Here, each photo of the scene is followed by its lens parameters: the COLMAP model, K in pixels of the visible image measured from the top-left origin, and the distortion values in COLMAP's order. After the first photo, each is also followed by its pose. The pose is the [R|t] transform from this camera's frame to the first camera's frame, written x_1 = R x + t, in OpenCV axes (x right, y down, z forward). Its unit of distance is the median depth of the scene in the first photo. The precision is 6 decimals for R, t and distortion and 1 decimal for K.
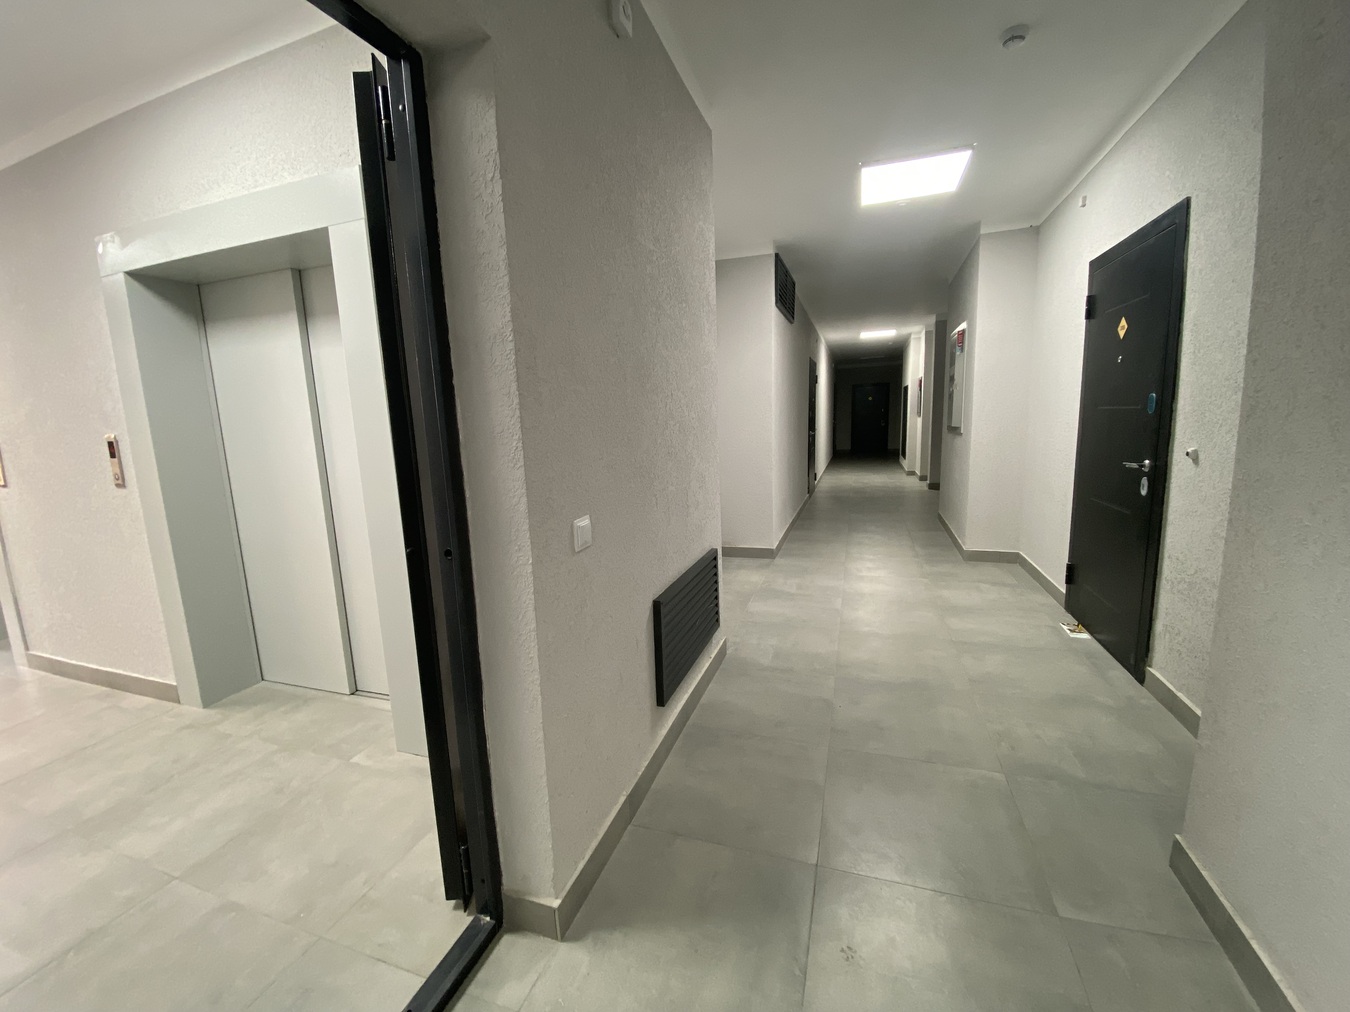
lens RADIAL K [[548.3, 0, 665.3], [0, 548.3, 504.0], [0, 0, 1]] dist [0.022484, -0.020881]
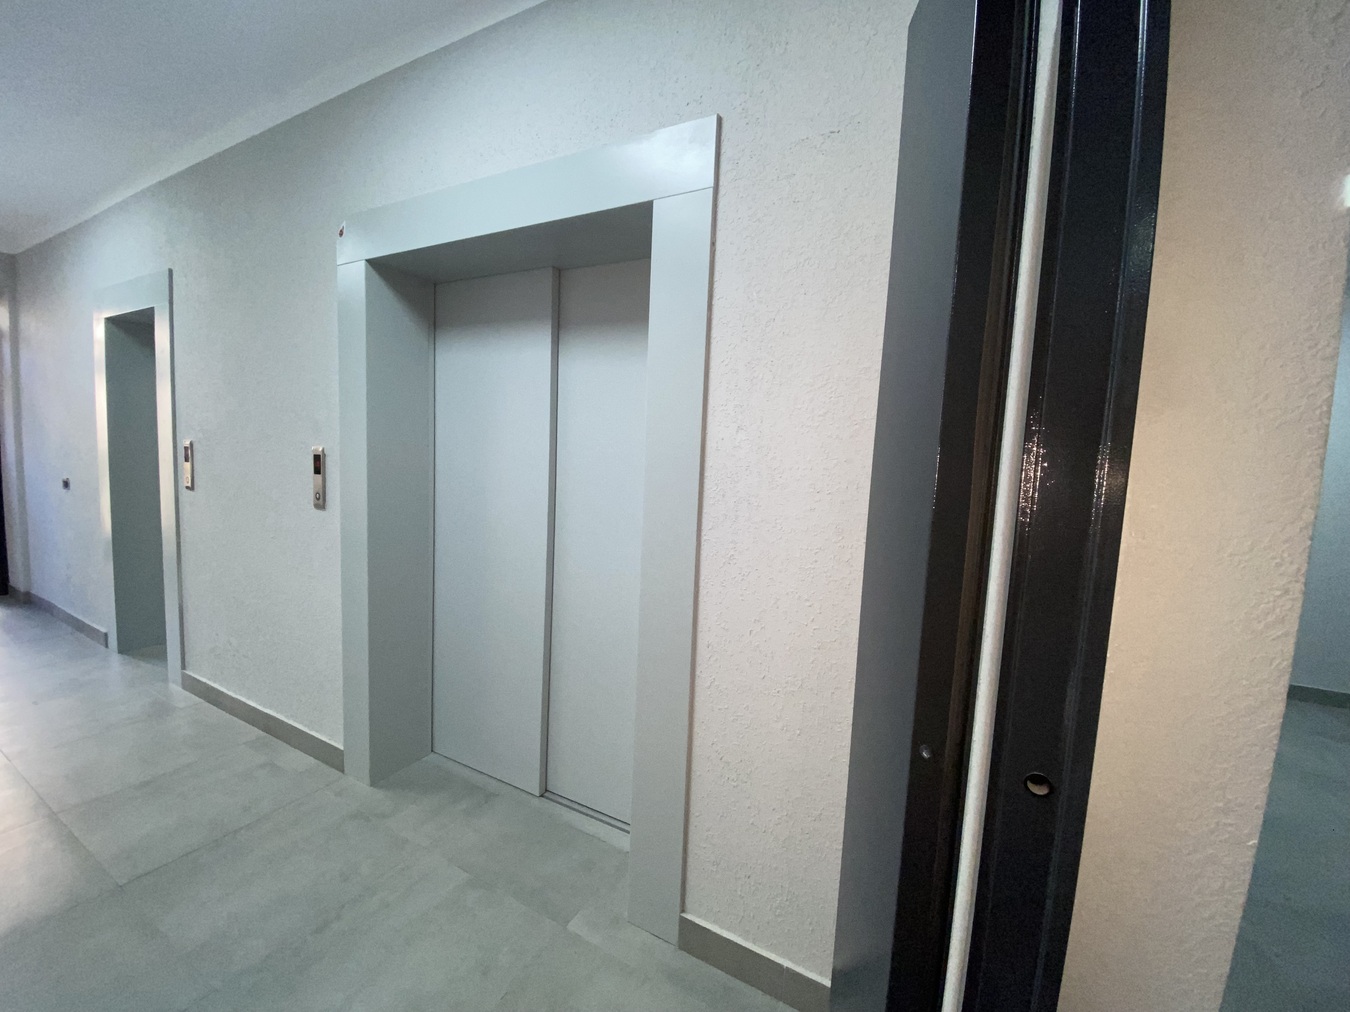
lens RADIAL K [[548.3, 0, 665.3], [0, 548.3, 504.0], [0, 0, 1]] dist [0.022484, -0.020881]
pose [[0.983622, 0.096858, -0.152005, -0.334655], [-0.106890, 0.992503, -0.059258, -0.044325], [0.145126, 0.074536, 0.986602, 0.231182]]
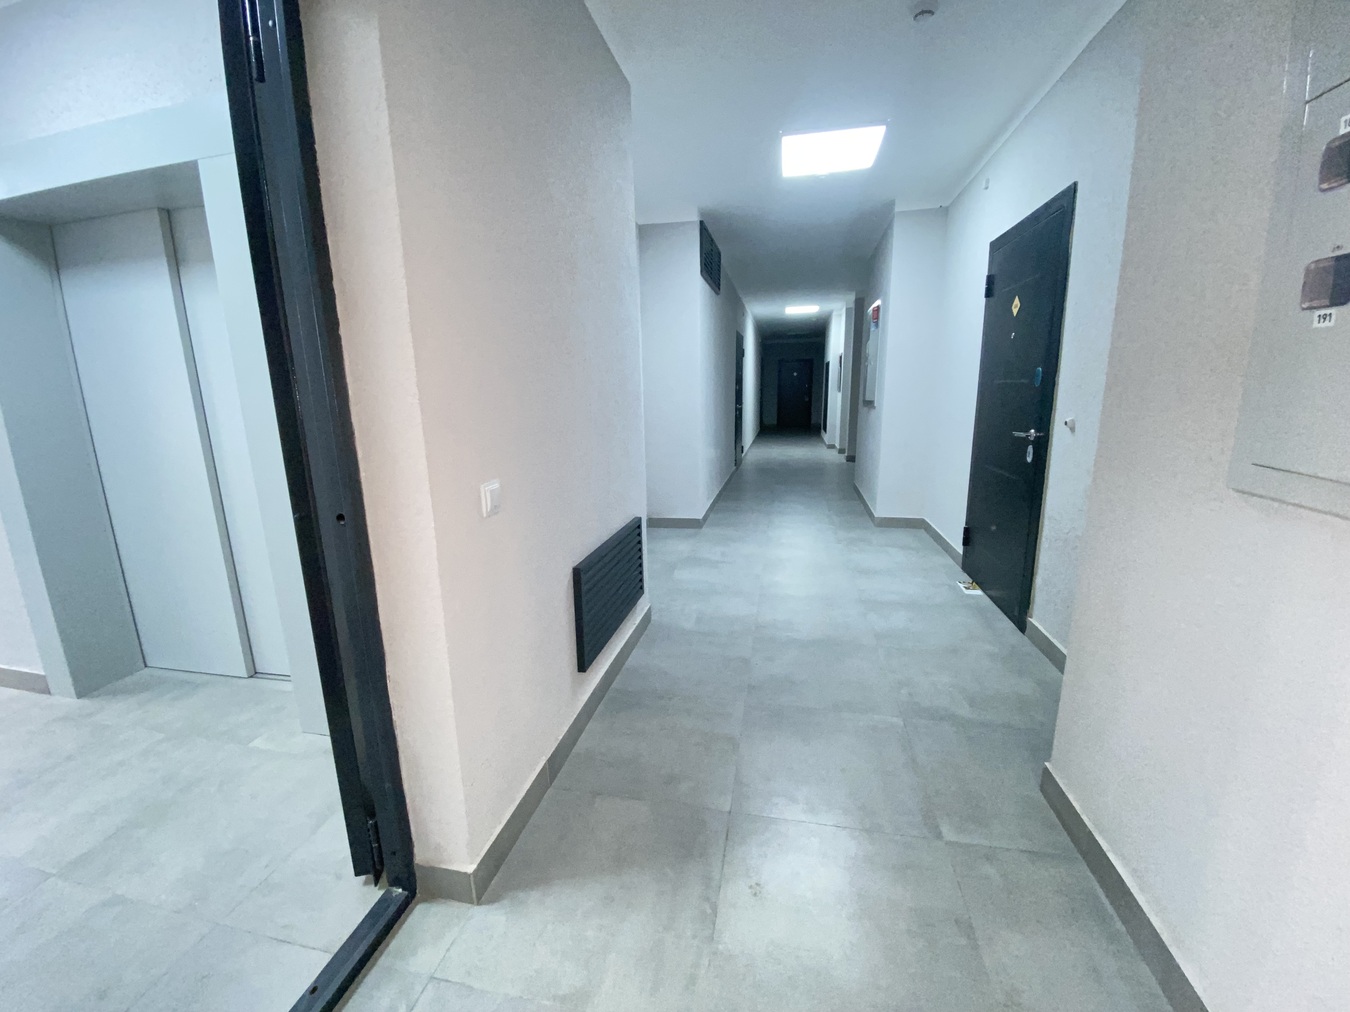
lens RADIAL K [[548.3, 0, 665.3], [0, 548.3, 504.0], [0, 0, 1]] dist [0.022484, -0.020881]
pose [[0.992376, -0.011433, 0.122713, 0.019074], [0.005632, 0.998854, 0.047521, 0.012090], [-0.123116, -0.046468, 0.991304, 0.001174]]
